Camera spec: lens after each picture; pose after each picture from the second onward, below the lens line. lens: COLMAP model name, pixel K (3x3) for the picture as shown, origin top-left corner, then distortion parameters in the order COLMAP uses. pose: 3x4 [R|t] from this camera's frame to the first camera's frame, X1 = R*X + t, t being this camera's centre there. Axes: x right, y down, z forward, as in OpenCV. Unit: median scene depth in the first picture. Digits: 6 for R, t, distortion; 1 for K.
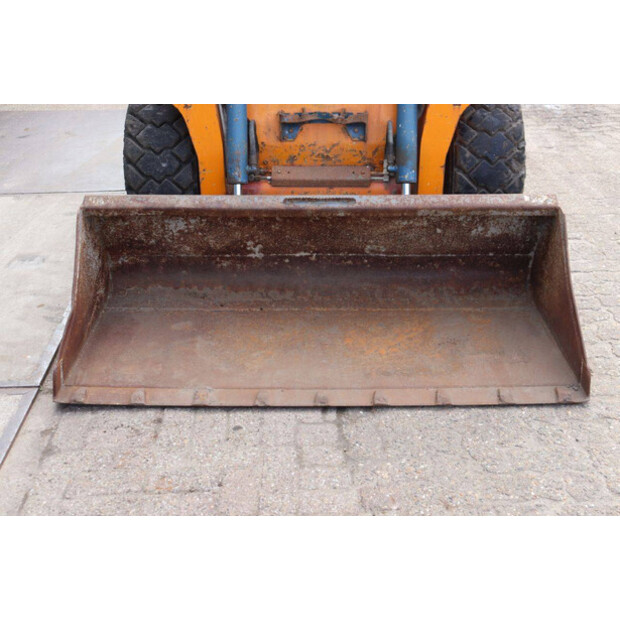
lens RADIAL K [[767.2, 0, 310.0], [0, 767.2, 310.0], [0, 0, 1]] dist [-0.001122, 0.010953]
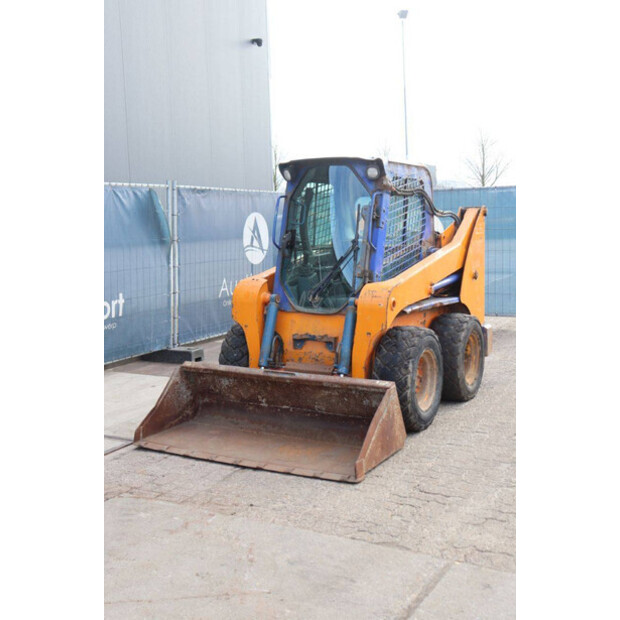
lens RADIAL K [[767.2, 0, 310.0], [0, 767.2, 310.0], [0, 0, 1]] dist [-0.001122, 0.010953]
pose [[0.882184, 0.053190, -0.467891, 0.883431], [-0.214103, 0.930269, -0.297926, 0.244657], [0.419417, 0.363002, 0.832057, -0.583810]]
